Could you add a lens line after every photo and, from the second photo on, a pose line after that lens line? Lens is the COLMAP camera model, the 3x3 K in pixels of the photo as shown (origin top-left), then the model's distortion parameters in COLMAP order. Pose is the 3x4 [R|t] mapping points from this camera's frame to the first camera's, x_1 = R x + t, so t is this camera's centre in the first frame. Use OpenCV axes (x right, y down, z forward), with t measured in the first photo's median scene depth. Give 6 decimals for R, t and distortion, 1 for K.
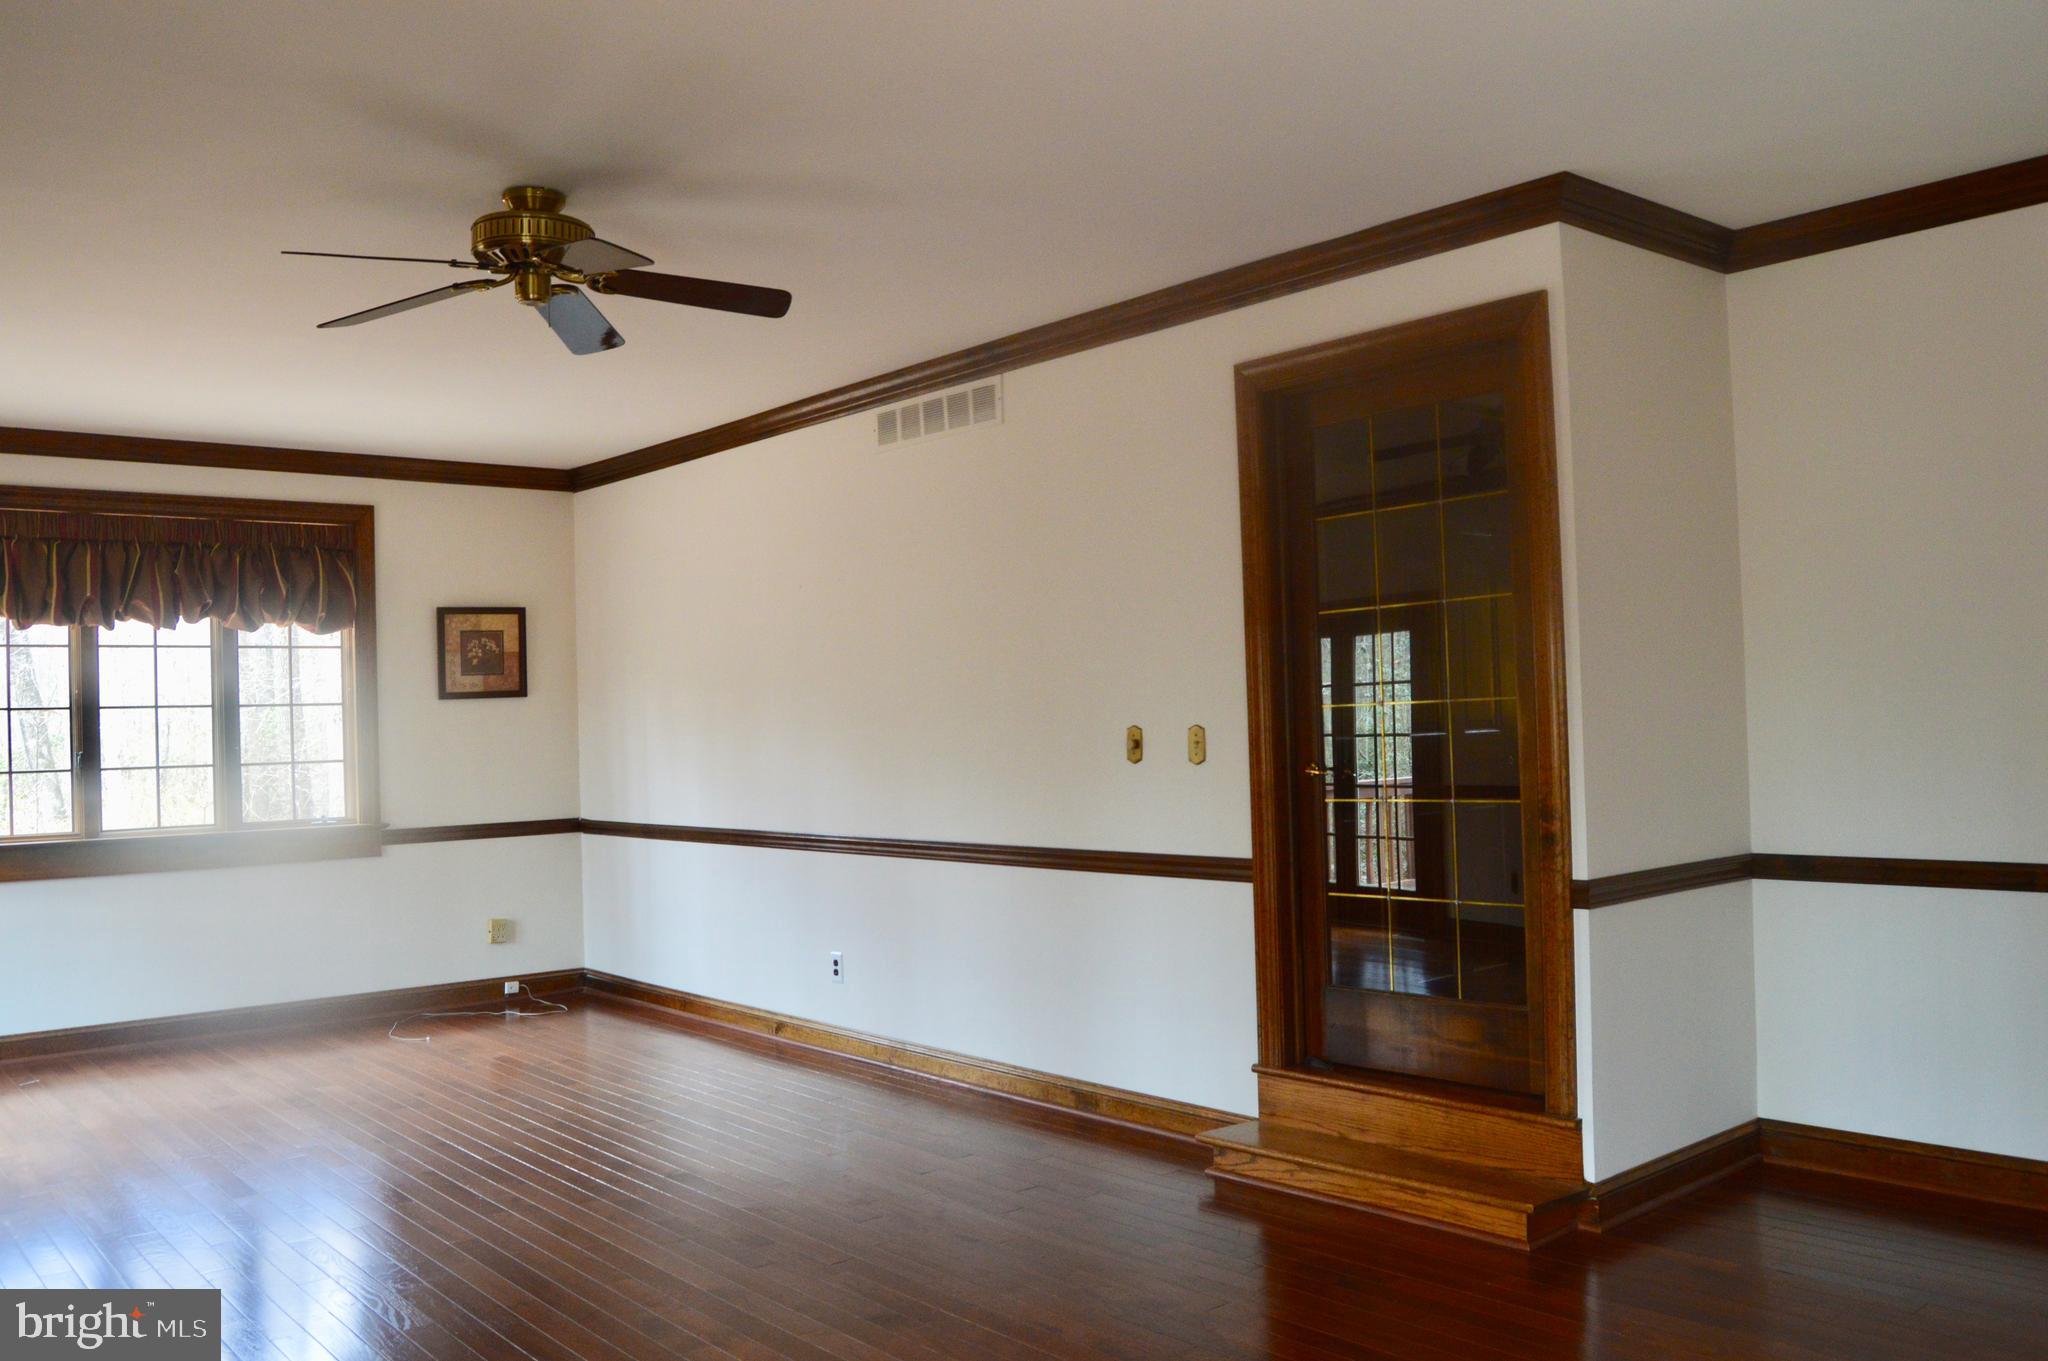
lens RADIAL K [[1628.7, 0, 1019.1], [0, 1628.7, 690.8], [0, 0, 1]] dist [-0.100132, 0.038592]
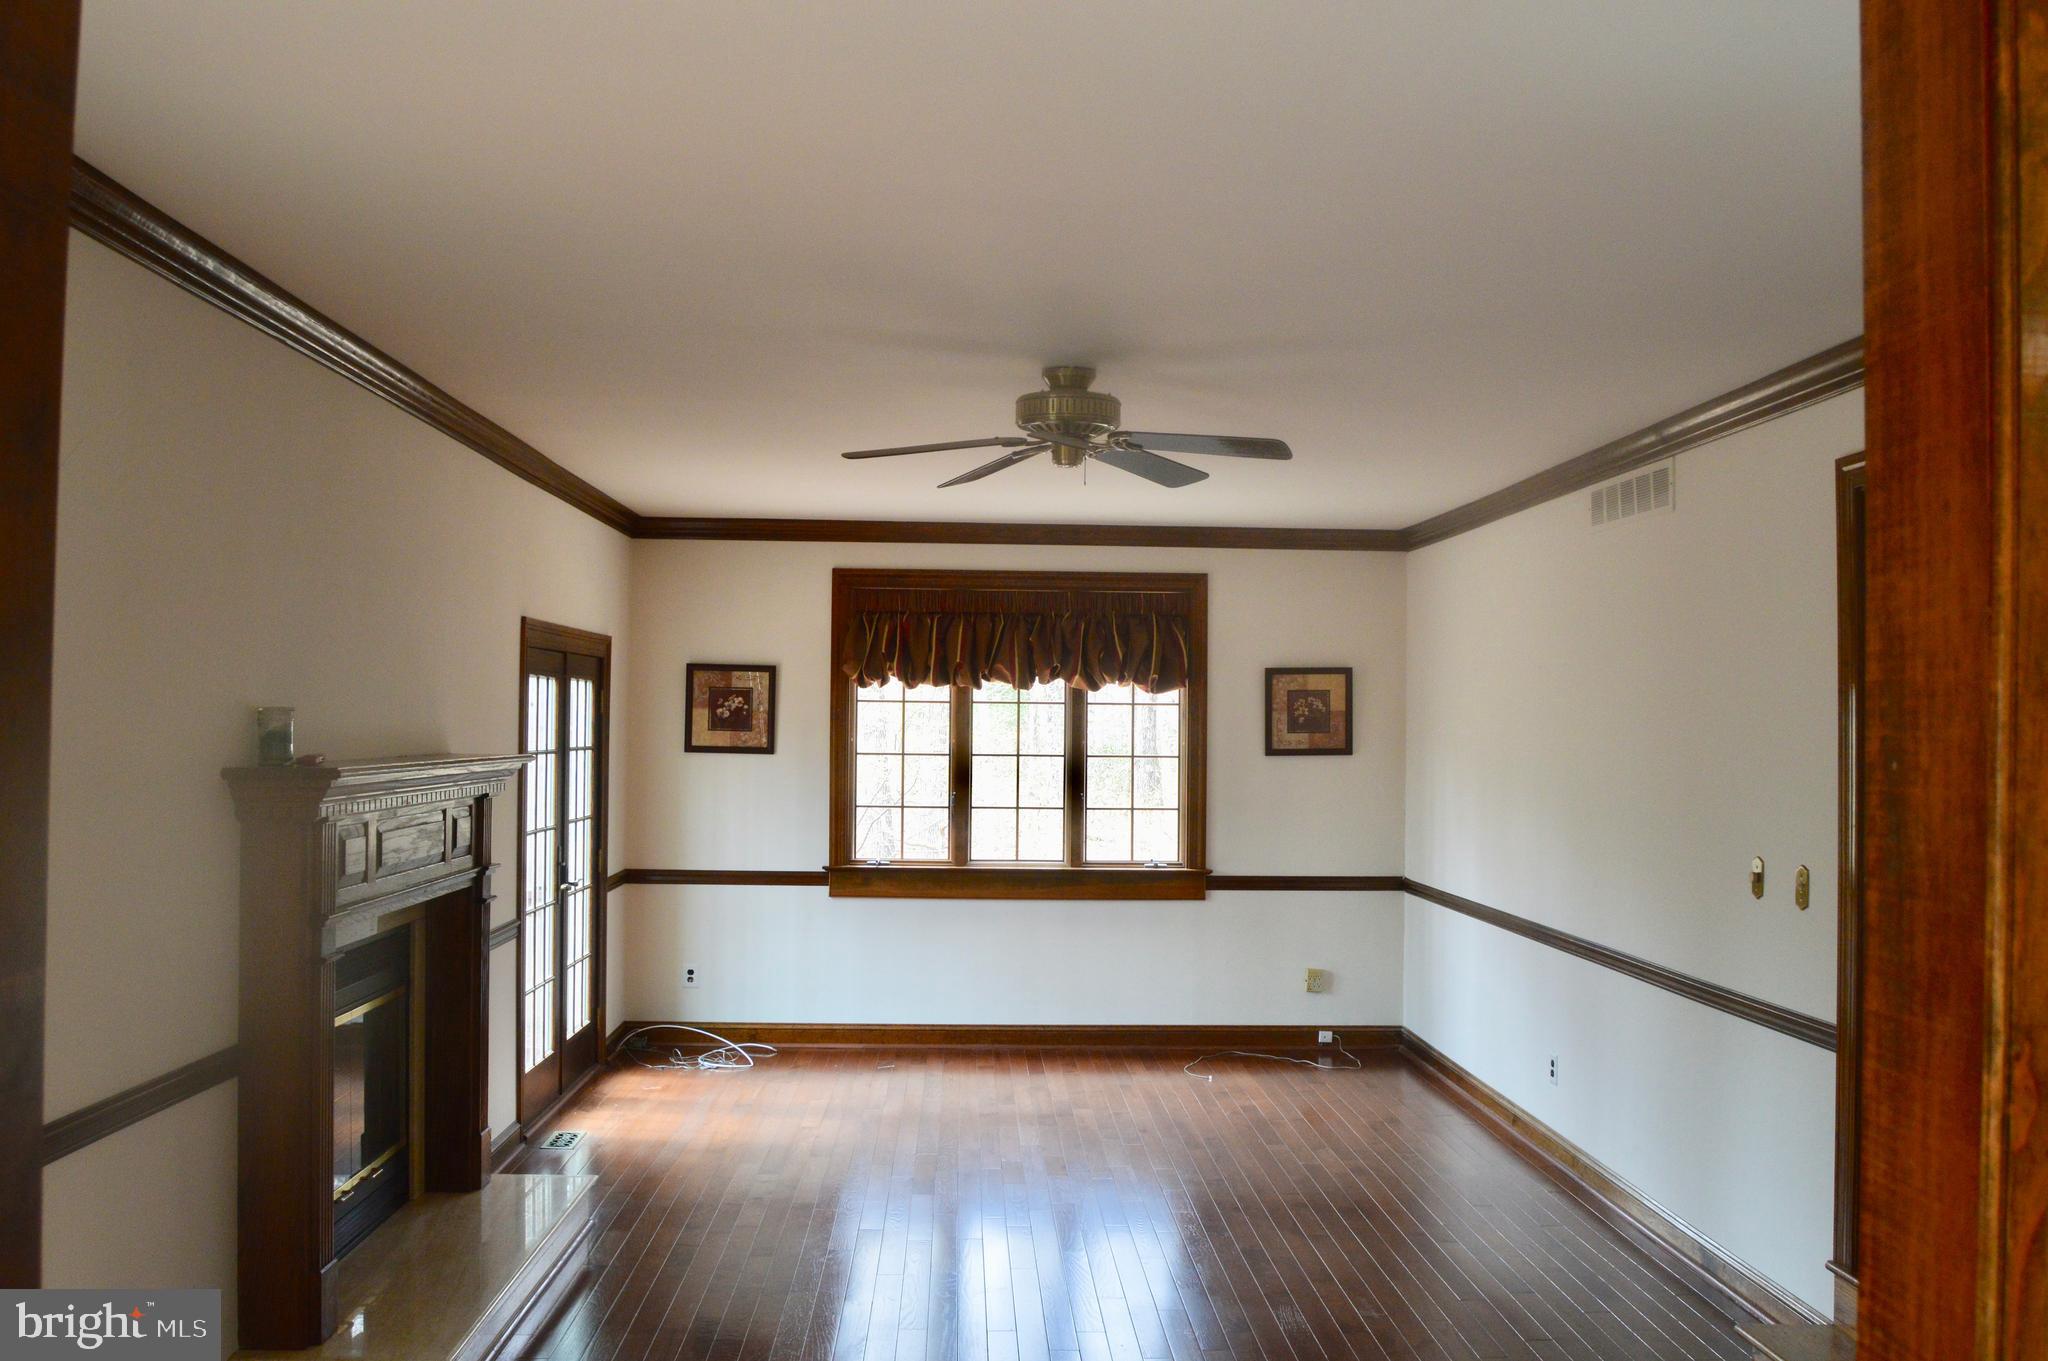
lens RADIAL K [[1783.2, 0, 1030.2], [0, 1783.2, 675.9], [0, 0, 1]] dist [-0.045309, 0.010033]
pose [[0.780077, 0.021819, -0.625303, 0.314515], [-0.022483, 0.999724, 0.006836, -0.064908], [0.625280, 0.008726, 0.780352, -0.011062]]
